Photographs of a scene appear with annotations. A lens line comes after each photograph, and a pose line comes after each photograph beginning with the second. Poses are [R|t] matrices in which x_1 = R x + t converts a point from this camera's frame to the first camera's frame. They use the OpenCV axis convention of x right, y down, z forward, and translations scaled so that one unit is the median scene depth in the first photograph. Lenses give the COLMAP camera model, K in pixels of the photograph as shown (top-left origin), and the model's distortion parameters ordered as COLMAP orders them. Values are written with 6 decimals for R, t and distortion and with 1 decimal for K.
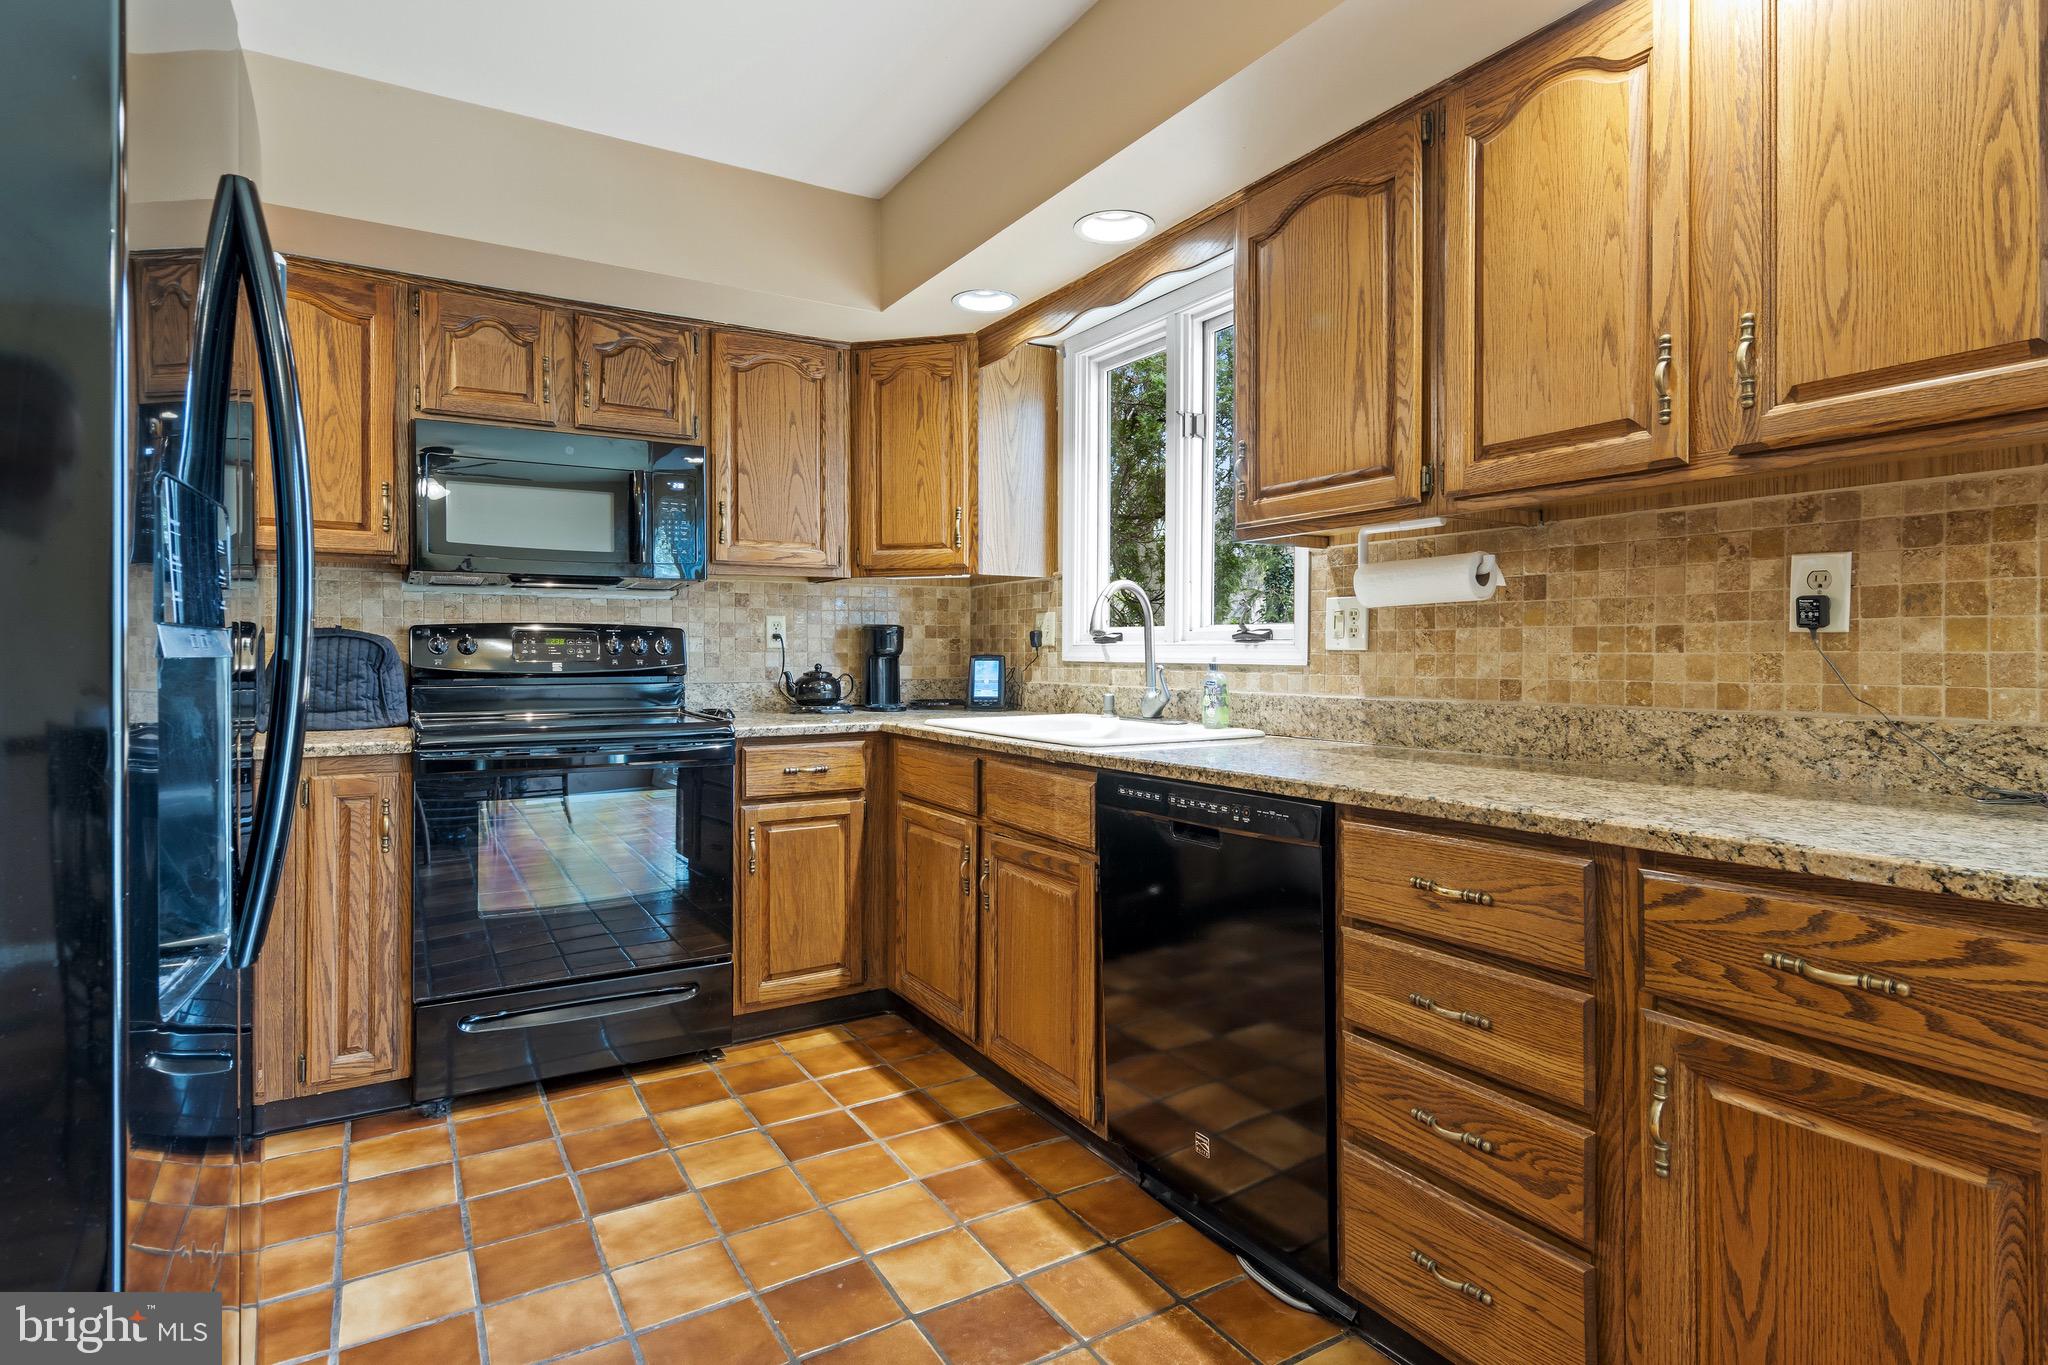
lens RADIAL K [[1037.2, 0, 965.3], [0, 1037.2, 664.2], [0, 0, 1]] dist [0.014224, -0.005498]
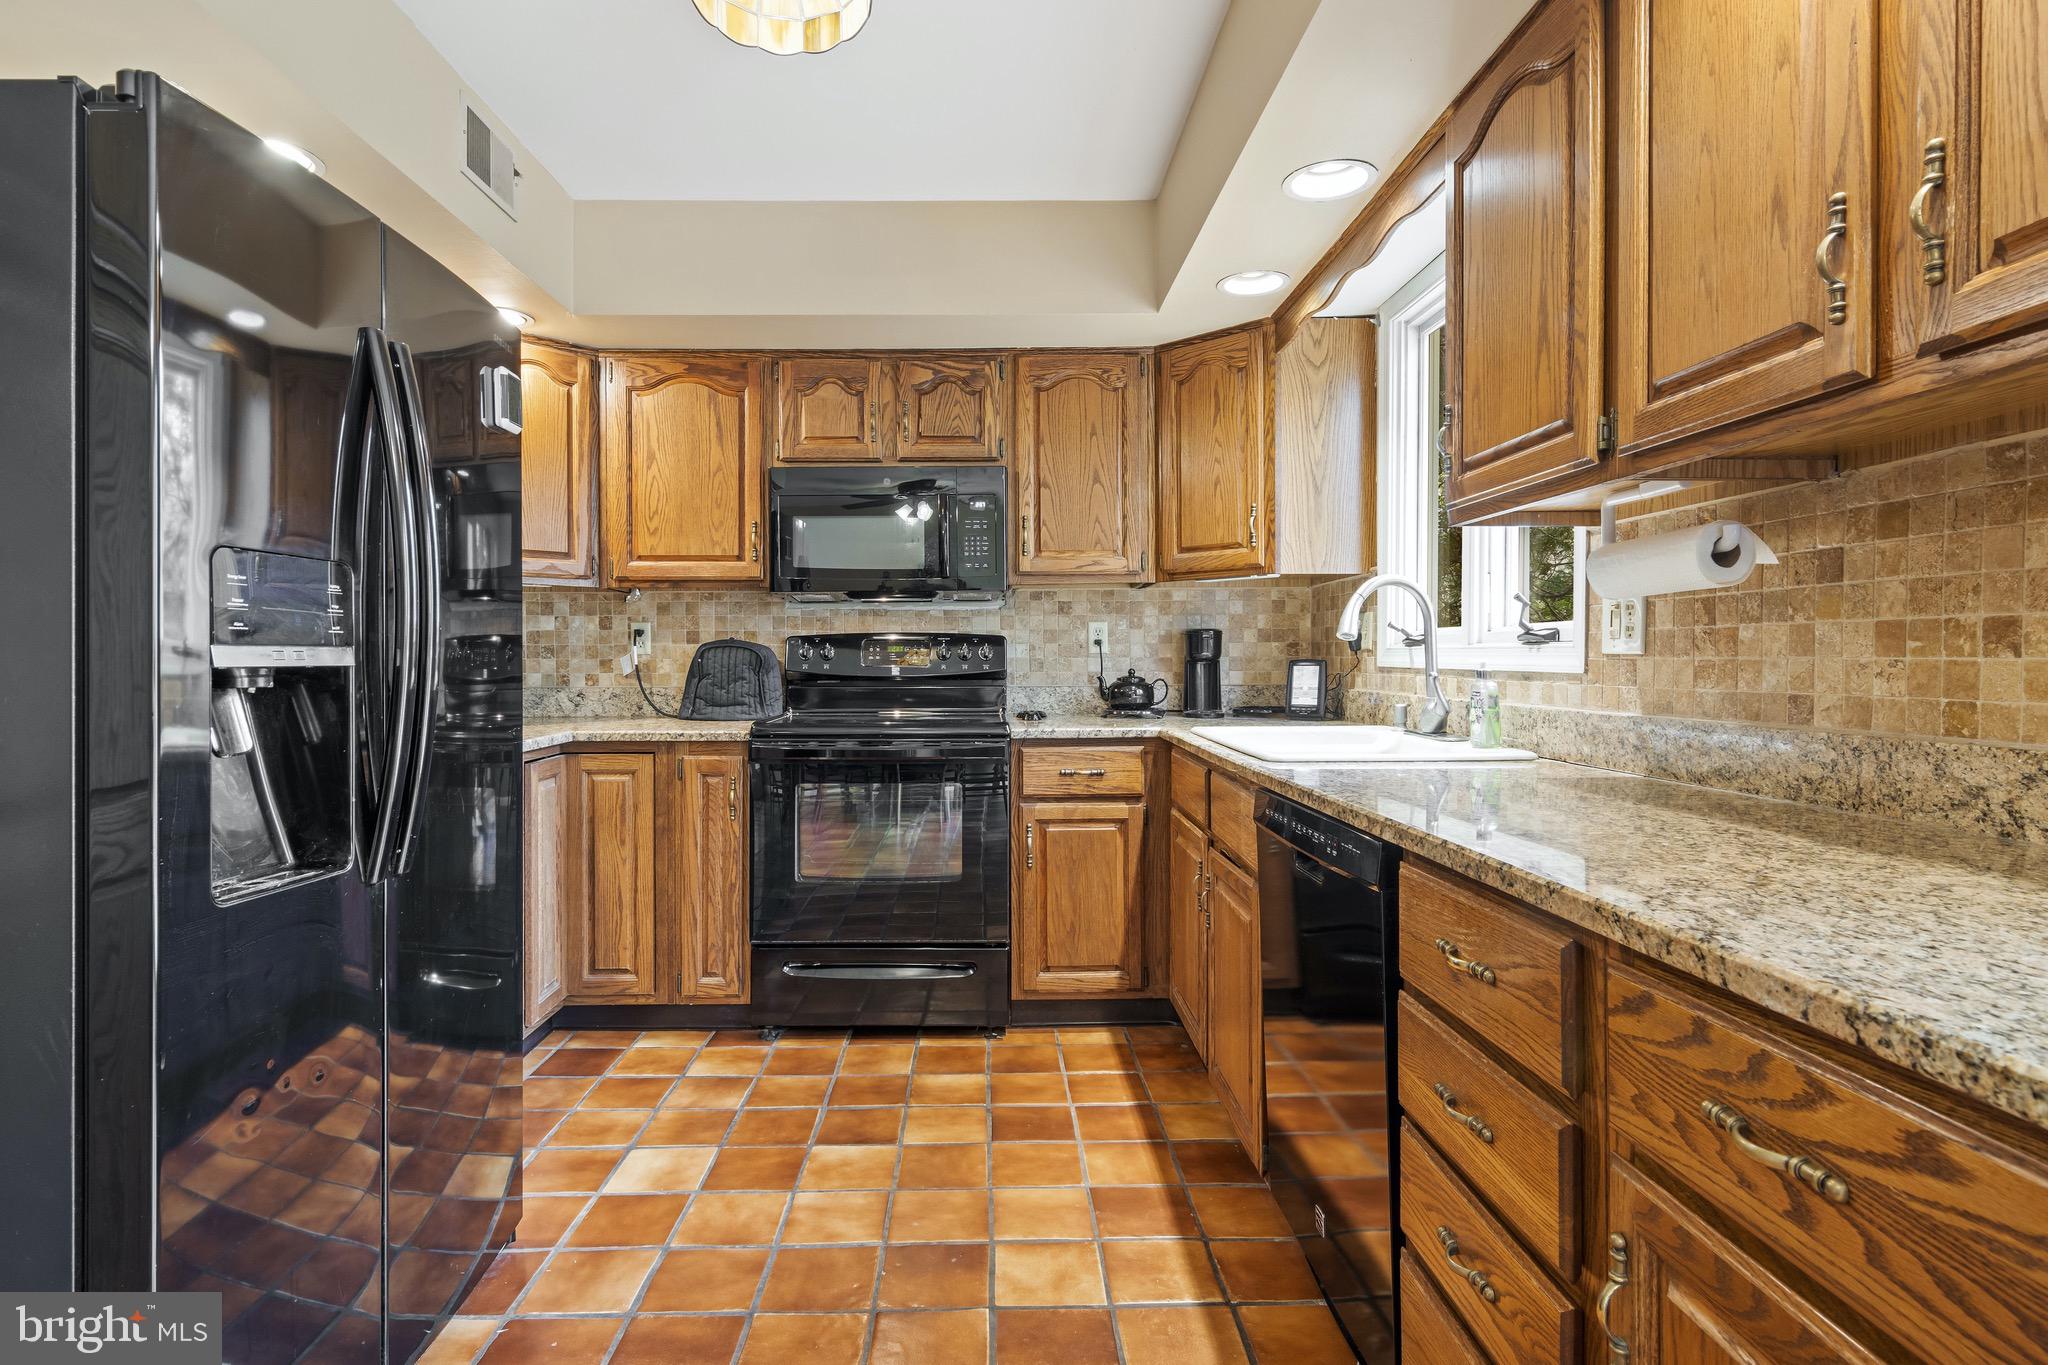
lens RADIAL K [[1037.2, 0, 1015.0], [0, 1037.2, 669.5], [0, 0, 1]] dist [0.014224, -0.005498]
pose [[0.868844, 0.003082, -0.495077, 0.372206], [-0.001759, 0.999994, 0.003140, -0.003698], [0.495083, -0.001857, 0.868844, 0.095138]]
